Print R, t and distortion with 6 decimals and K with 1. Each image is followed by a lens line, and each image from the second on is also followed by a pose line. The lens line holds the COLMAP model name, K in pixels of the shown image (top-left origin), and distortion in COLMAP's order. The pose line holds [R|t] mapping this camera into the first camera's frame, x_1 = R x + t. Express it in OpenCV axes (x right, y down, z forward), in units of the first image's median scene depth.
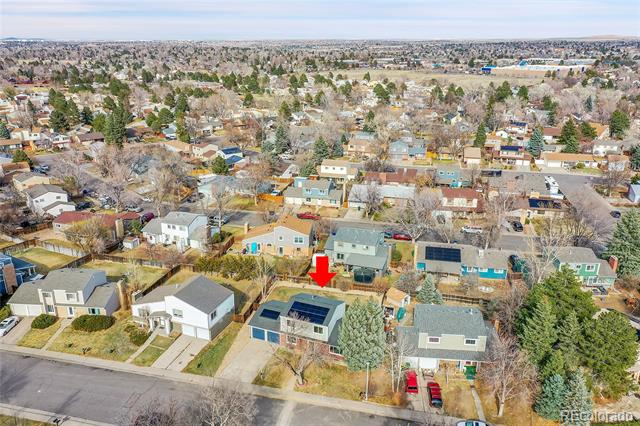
lens RADIAL K [[505.3, 0, 320.9], [0, 505.3, 212.5], [0, 0, 1]] dist [0.006387, -0.005019]
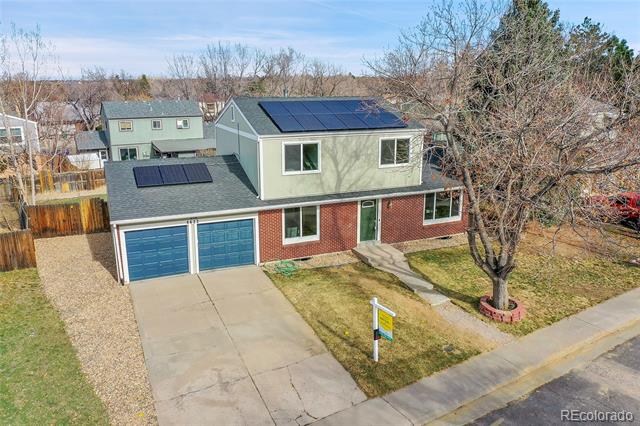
lens RADIAL K [[505.3, 0, 316.5], [0, 505.3, 213.3], [0, 0, 1]] dist [0.006387, -0.005019]
pose [[0.695658, -0.189597, 0.692902, -0.173707], [0.246042, 0.969089, 0.018148, 0.174958], [-0.674925, 0.157858, 0.720803, 0.573536]]
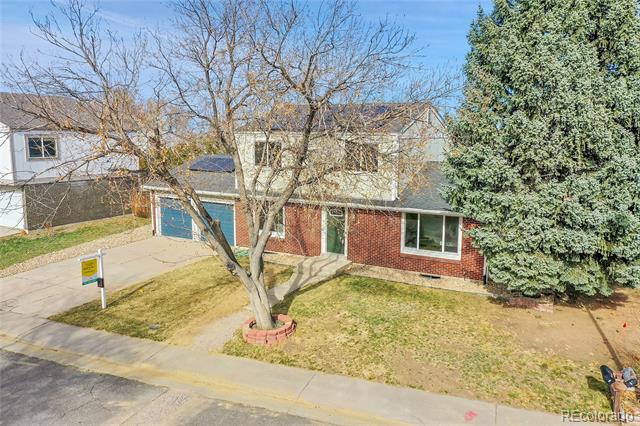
lens RADIAL K [[505.3, 0, 317.3], [0, 505.3, 213.0], [0, 0, 1]] dist [0.006387, -0.005019]
pose [[0.990134, 0.020225, -0.138655, 0.006098], [-0.045954, 0.981671, -0.184959, 0.216248], [0.132373, 0.189505, 0.972916, 0.522079]]
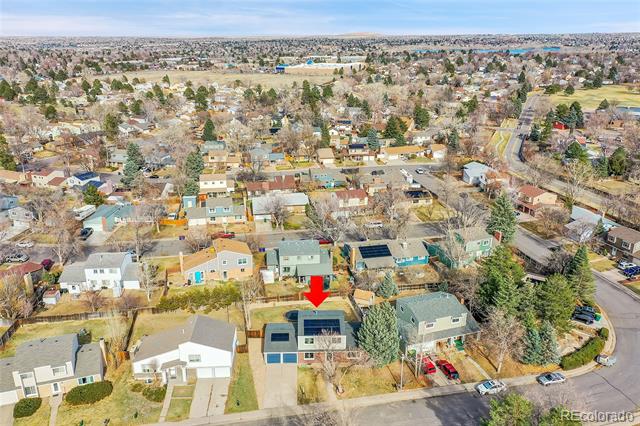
lens RADIAL K [[505.3, 0, 321.9], [0, 505.3, 215.4], [0, 0, 1]] dist [0.006387, -0.005019]
pose [[0.909652, -0.139301, 0.391317, -0.295252], [0.134535, 0.990112, 0.039721, -0.057328], [-0.392981, 0.016514, 0.919398, 0.003985]]
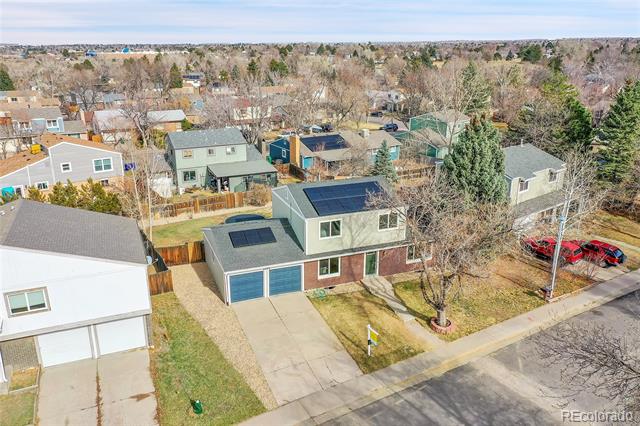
lens RADIAL K [[505.3, 0, 318.8], [0, 505.3, 212.1], [0, 0, 1]] dist [0.006387, -0.005019]
pose [[0.717912, -0.221564, 0.659933, -0.253413], [0.232243, 0.969915, 0.072990, 0.121697], [-0.656251, 0.100864, 0.747770, 0.478325]]
